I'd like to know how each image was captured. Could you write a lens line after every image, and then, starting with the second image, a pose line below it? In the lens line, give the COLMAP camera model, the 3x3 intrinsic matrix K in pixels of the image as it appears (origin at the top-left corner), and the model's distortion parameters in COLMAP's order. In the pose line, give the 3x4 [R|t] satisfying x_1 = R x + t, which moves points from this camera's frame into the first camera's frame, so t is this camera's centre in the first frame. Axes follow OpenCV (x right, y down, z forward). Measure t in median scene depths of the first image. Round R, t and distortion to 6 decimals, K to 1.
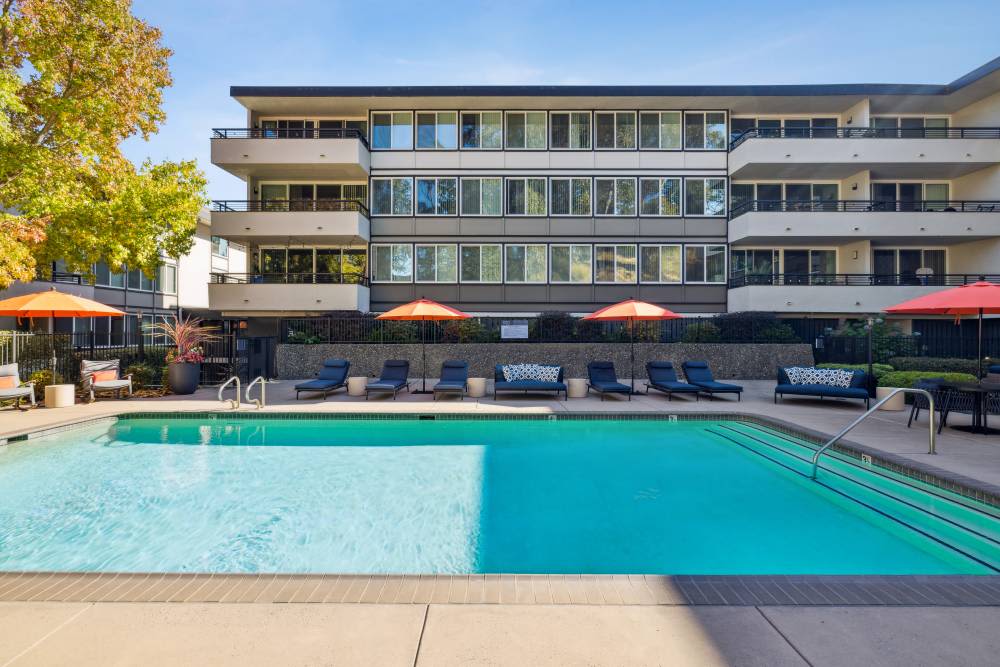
lens RADIAL K [[427.6, 0, 499.1], [0, 427.6, 341.3], [0, 0, 1]] dist [-0.023235, -0.000543]
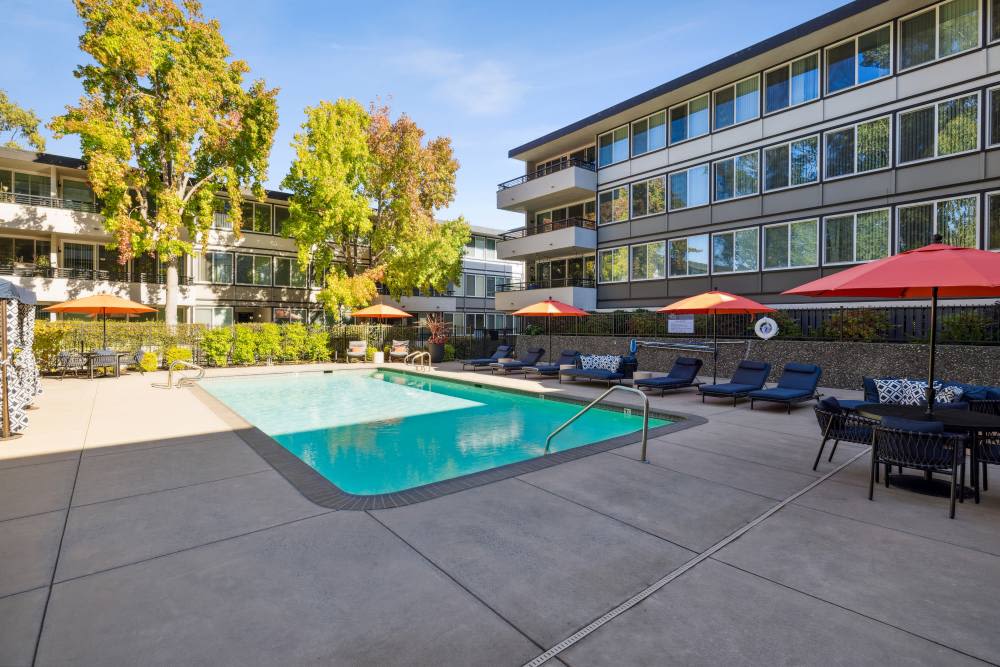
lens RADIAL K [[462.2, 0, 499.9], [0, 462.2, 325.8], [0, 0, 1]] dist [0.006192, 0.000398]
pose [[0.653219, 0.000253, -0.757169, 0.479369], [-0.021624, 0.999598, -0.018321, 0.004048], [0.756860, 0.028341, 0.652962, -0.012193]]
